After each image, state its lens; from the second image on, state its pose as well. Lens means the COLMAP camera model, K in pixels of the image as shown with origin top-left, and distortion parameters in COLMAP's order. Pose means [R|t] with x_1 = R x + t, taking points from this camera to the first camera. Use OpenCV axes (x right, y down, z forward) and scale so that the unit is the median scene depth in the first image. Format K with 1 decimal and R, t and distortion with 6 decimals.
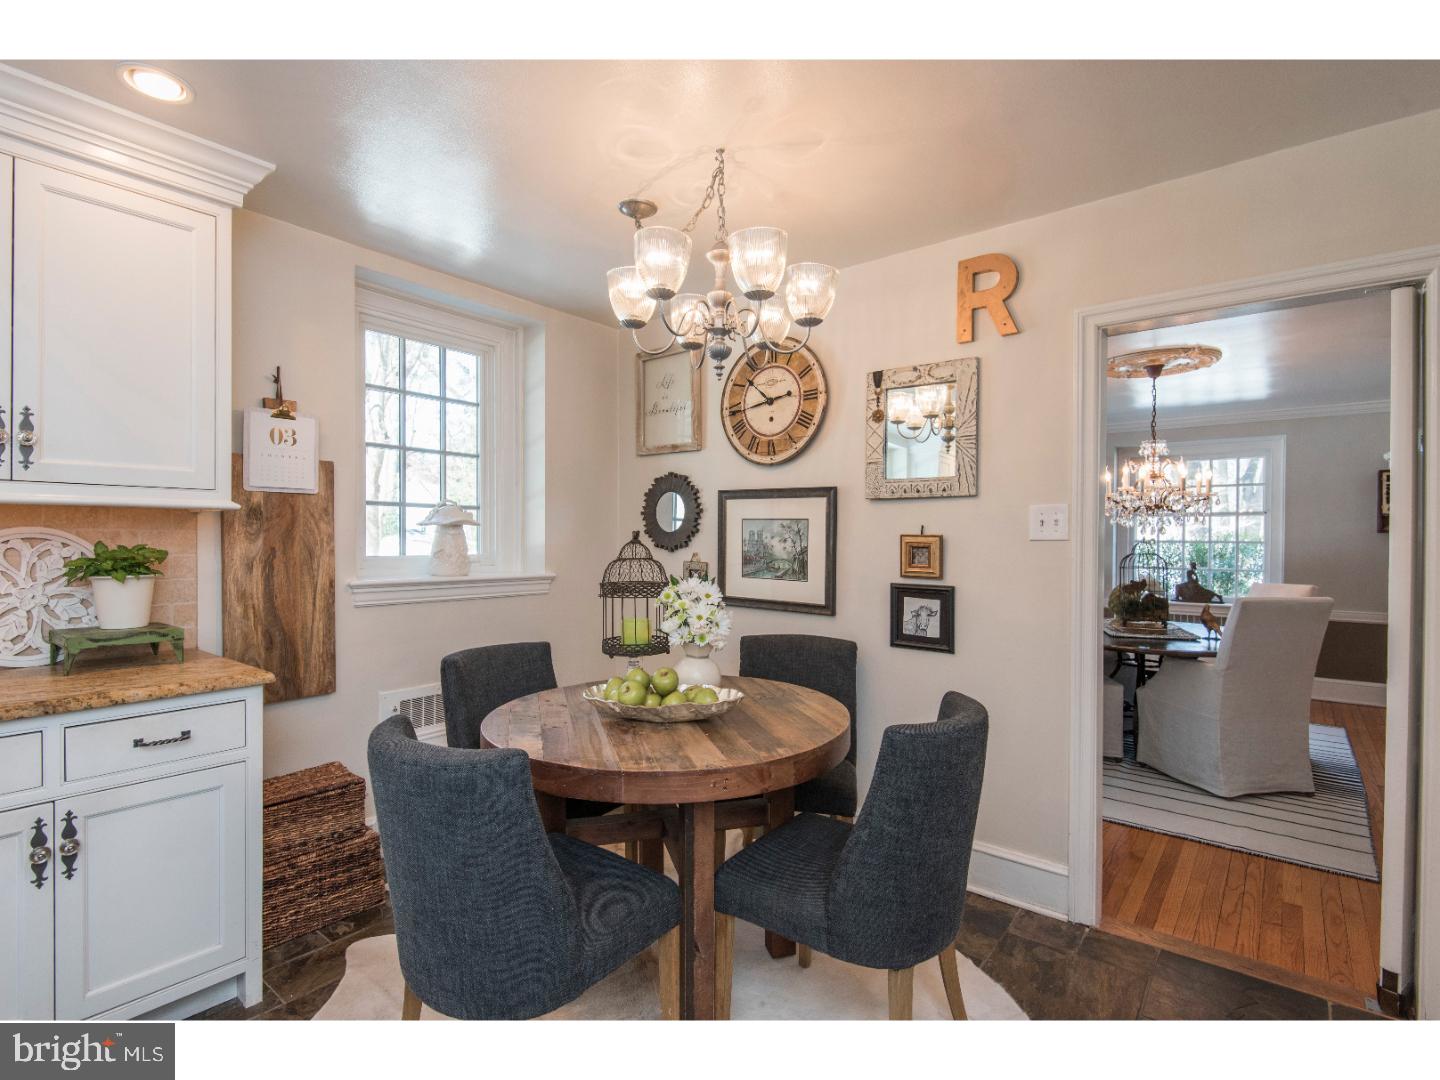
lens RADIAL K [[705.9, 0, 715.7], [0, 705.9, 542.1], [0, 0, 1]] dist [0.019548, -0.007033]
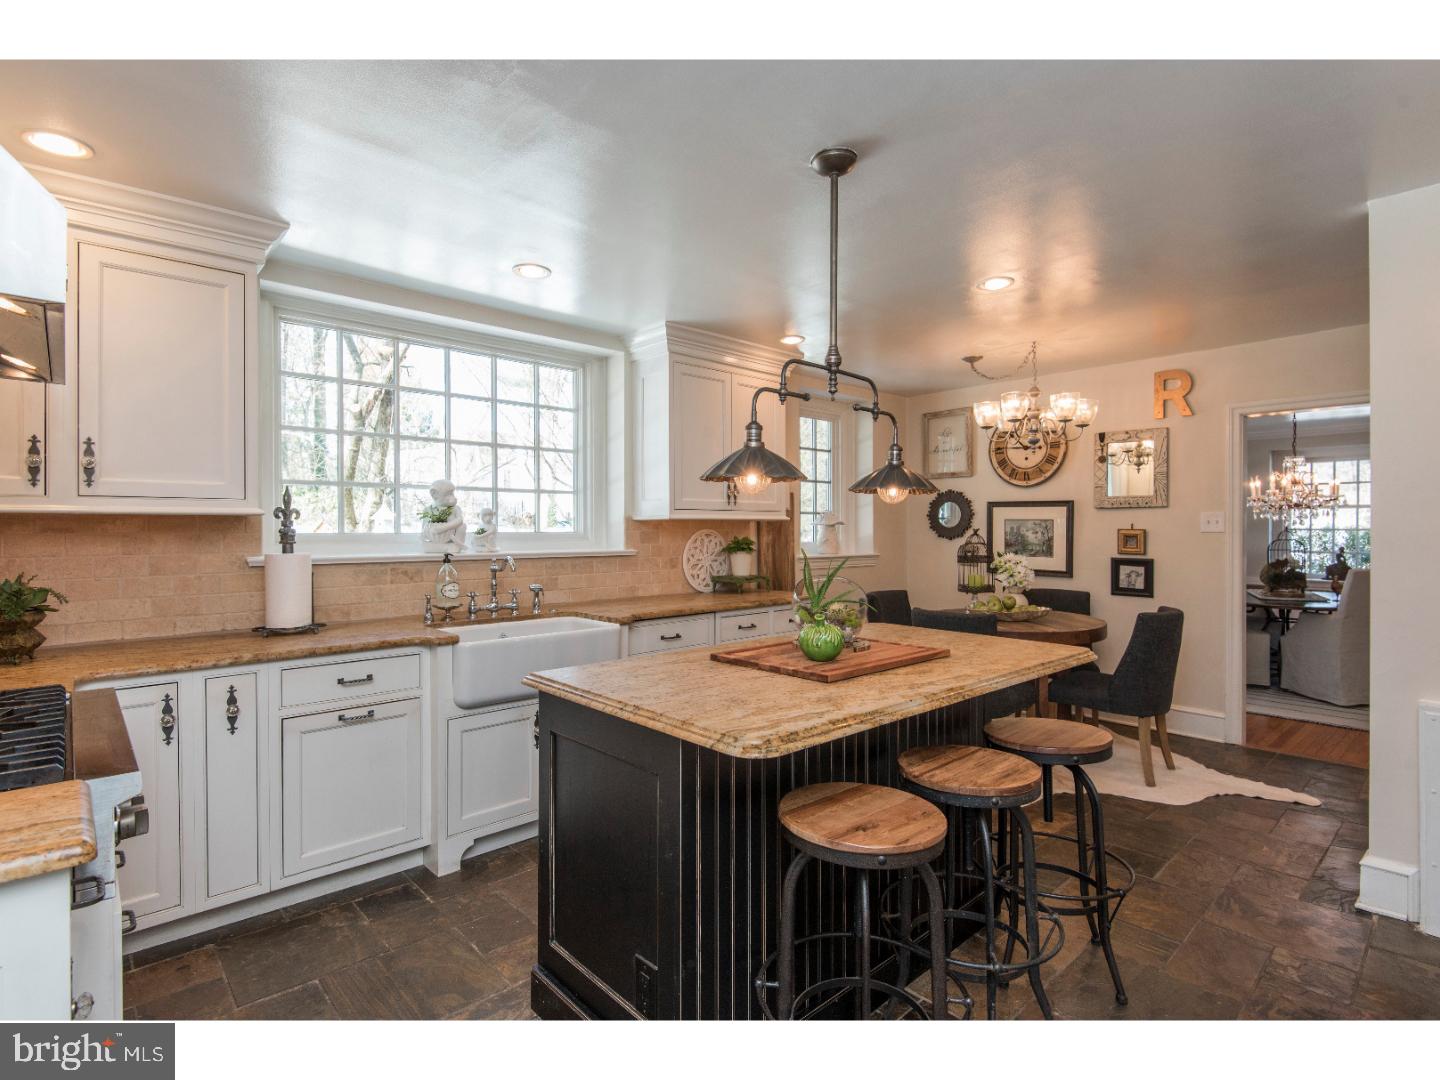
lens RADIAL K [[705.9, 0, 733.6], [0, 705.9, 531.2], [0, 0, 1]] dist [0.019548, -0.007033]
pose [[0.989064, -0.005673, -0.147377, -0.373665], [0.005716, 0.999984, -0.000133, -0.009464], [0.147375, -0.000711, 0.989080, -0.772059]]
